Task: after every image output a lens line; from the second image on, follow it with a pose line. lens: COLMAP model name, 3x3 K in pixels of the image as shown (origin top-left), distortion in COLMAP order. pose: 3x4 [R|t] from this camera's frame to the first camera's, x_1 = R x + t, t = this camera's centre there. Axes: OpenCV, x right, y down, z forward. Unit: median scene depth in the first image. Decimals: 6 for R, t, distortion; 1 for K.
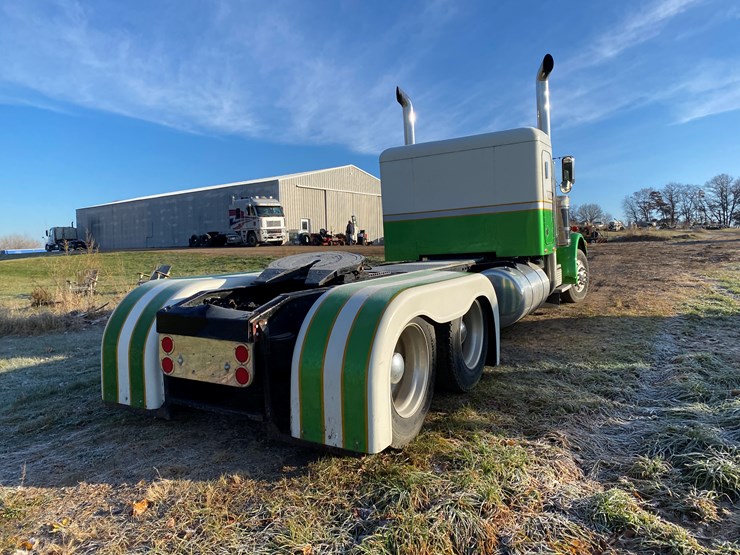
lens RADIAL K [[561.6, 0, 374.6], [0, 561.6, 278.7], [0, 0, 1]] dist [0.043062, -0.050815]
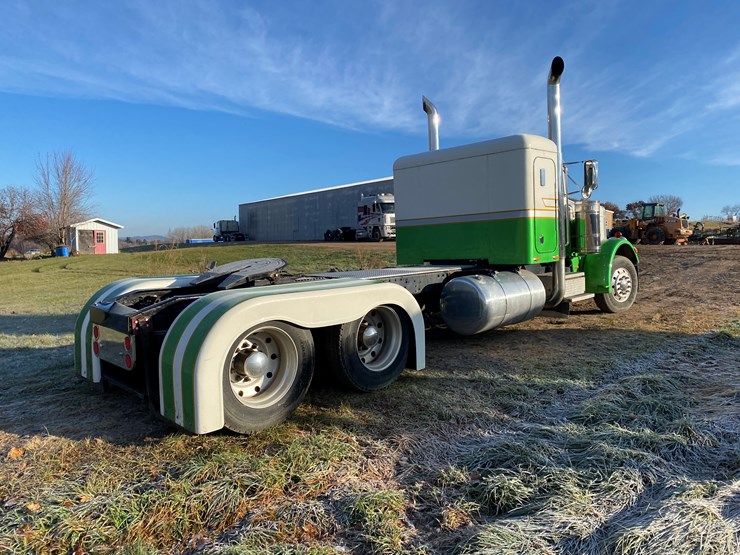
lens RADIAL K [[561.6, 0, 374.6], [0, 561.6, 278.7], [0, 0, 1]] dist [0.043062, -0.050815]
pose [[0.962829, 0.036061, -0.267693, 0.275223], [-0.033007, 0.999329, 0.015901, -0.020939], [0.268087, -0.006475, 0.963373, -0.022520]]
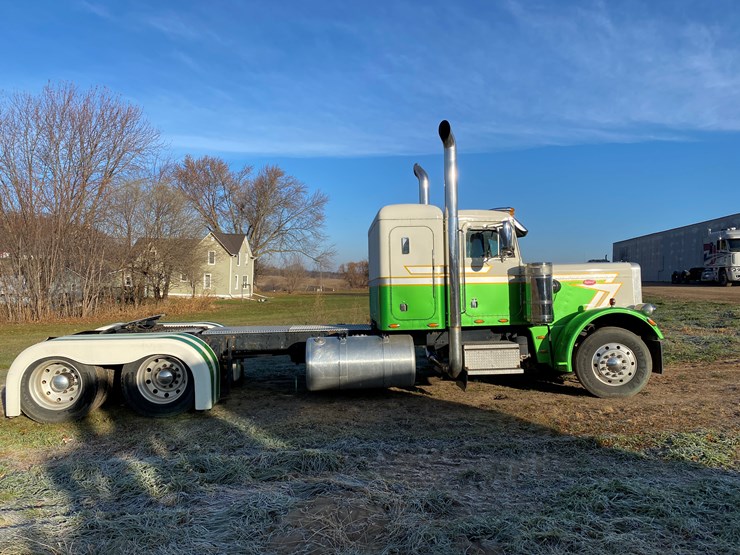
lens RADIAL K [[556.4, 0, 373.7], [0, 556.4, 288.1], [0, 0, 1]] dist [0.071437, -0.081293]
pose [[0.535133, 0.041519, -0.843747, 1.035815], [-0.066424, 0.997767, 0.006970, -0.113910], [0.842152, 0.052315, 0.536696, 0.407817]]
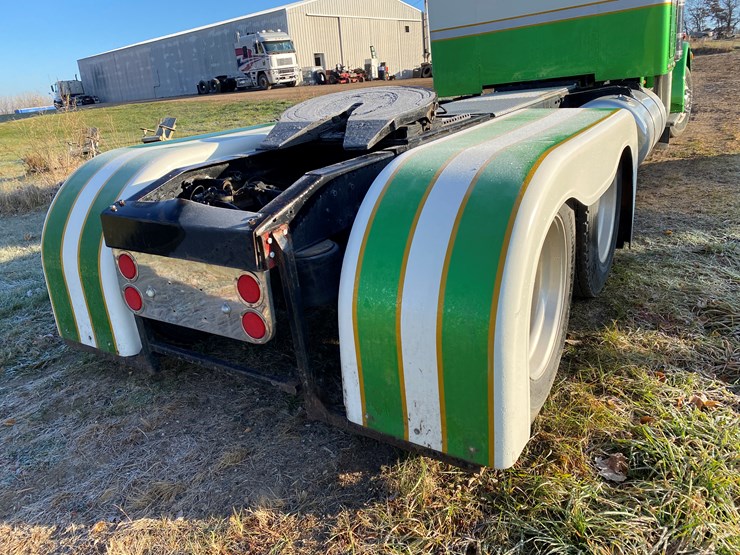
lens RADIAL K [[561.4, 0, 364.5], [0, 561.4, 269.5], [0, 0, 1]] dist [0.010638, -0.007061]
pose [[0.997049, -0.043156, -0.063493, -0.038432], [0.058220, 0.964140, 0.258929, -0.009974], [0.050042, -0.261862, 0.963807, 0.214181]]
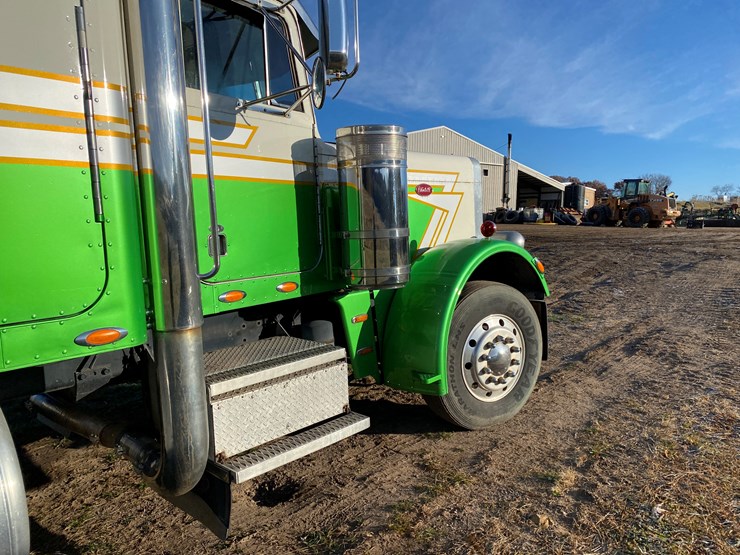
lens RADIAL K [[556.4, 0, 373.7], [0, 556.4, 288.1], [0, 0, 1]] dist [0.071437, -0.081293]
pose [[0.966121, 0.057781, -0.251538, 0.474148], [-0.040629, 0.996514, 0.072863, -0.092494], [0.254872, -0.060174, 0.965101, 0.800227]]
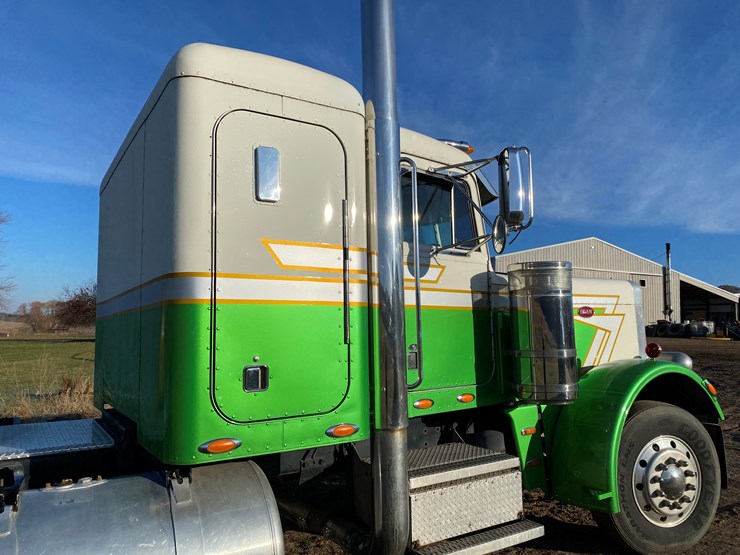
lens RADIAL K [[561.6, 0, 374.6], [0, 561.6, 278.7], [0, 0, 1]] dist [0.043062, -0.050815]
pose [[0.873312, -0.003011, -0.487153, 0.474853], [-0.065541, 0.990164, -0.123614, -0.096357], [0.482733, 0.139883, 0.864524, 0.726725]]
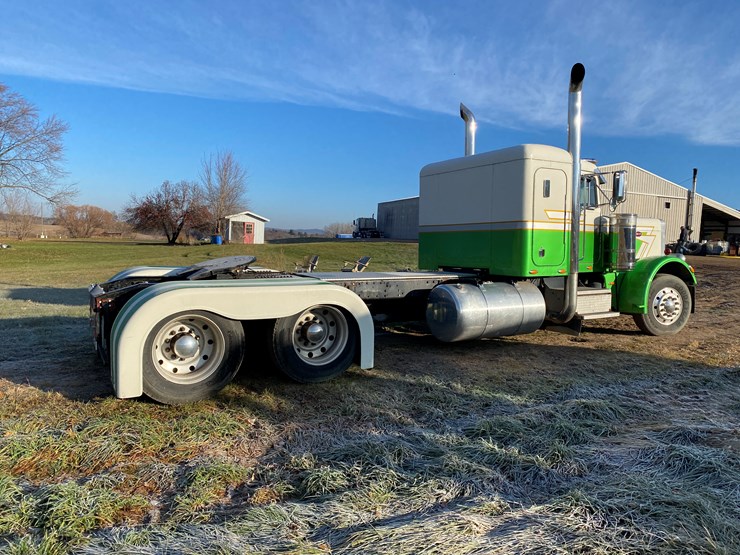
lens RADIAL K [[561.6, 0, 374.6], [0, 561.6, 278.7], [0, 0, 1]] dist [0.043062, -0.050815]
pose [[0.856700, 0.097519, -0.506513, 0.521646], [-0.093155, 0.995070, 0.034021, -0.043287], [0.507334, 0.018038, 0.861561, 0.031554]]
